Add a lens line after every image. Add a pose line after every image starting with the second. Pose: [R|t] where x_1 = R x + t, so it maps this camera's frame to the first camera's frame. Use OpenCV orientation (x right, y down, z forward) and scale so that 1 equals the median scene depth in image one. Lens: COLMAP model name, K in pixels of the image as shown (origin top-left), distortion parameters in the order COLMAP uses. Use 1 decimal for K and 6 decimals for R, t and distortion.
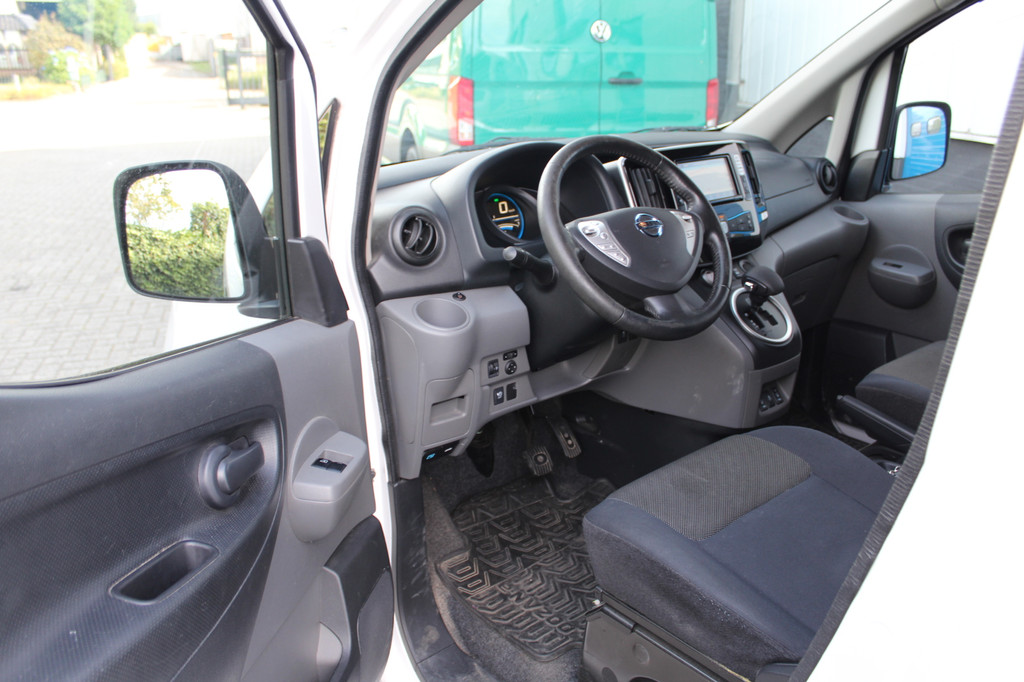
lens RADIAL K [[847.5, 0, 518.1], [0, 847.5, 341.5], [0, 0, 1]] dist [-0.128202, 0.088031]
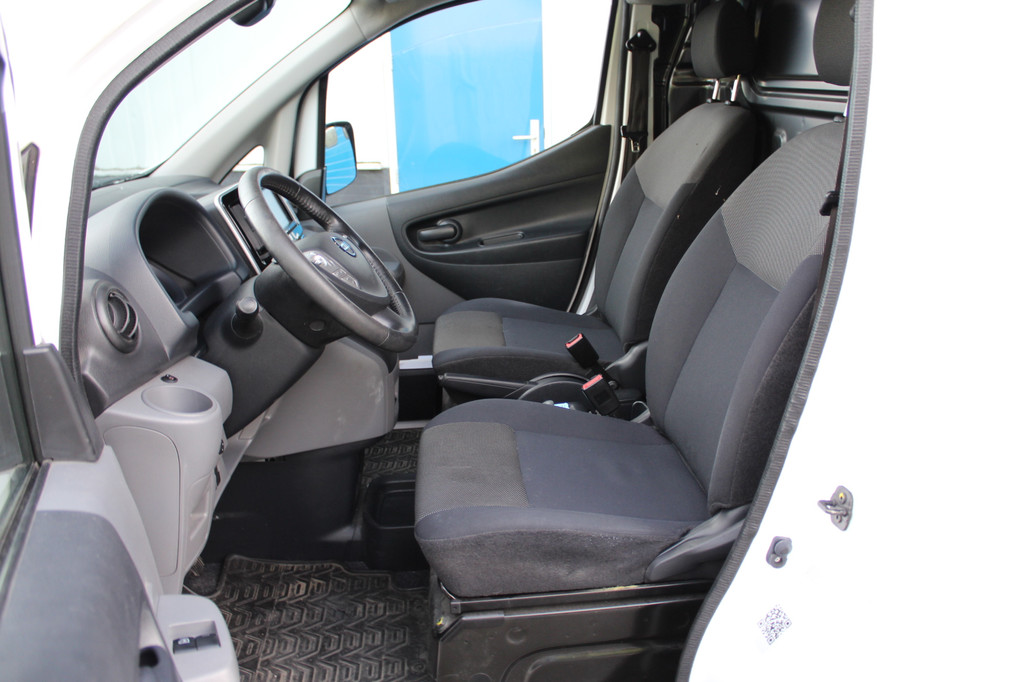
lens RADIAL K [[847.5, 0, 516.6], [0, 847.5, 339.1], [0, 0, 1]] dist [-0.128202, 0.088031]
pose [[0.563309, -0.253570, 0.786375, -0.440835], [0.298954, 0.949811, 0.092118, -0.056245], [-0.770266, 0.183199, 0.610843, 0.218510]]
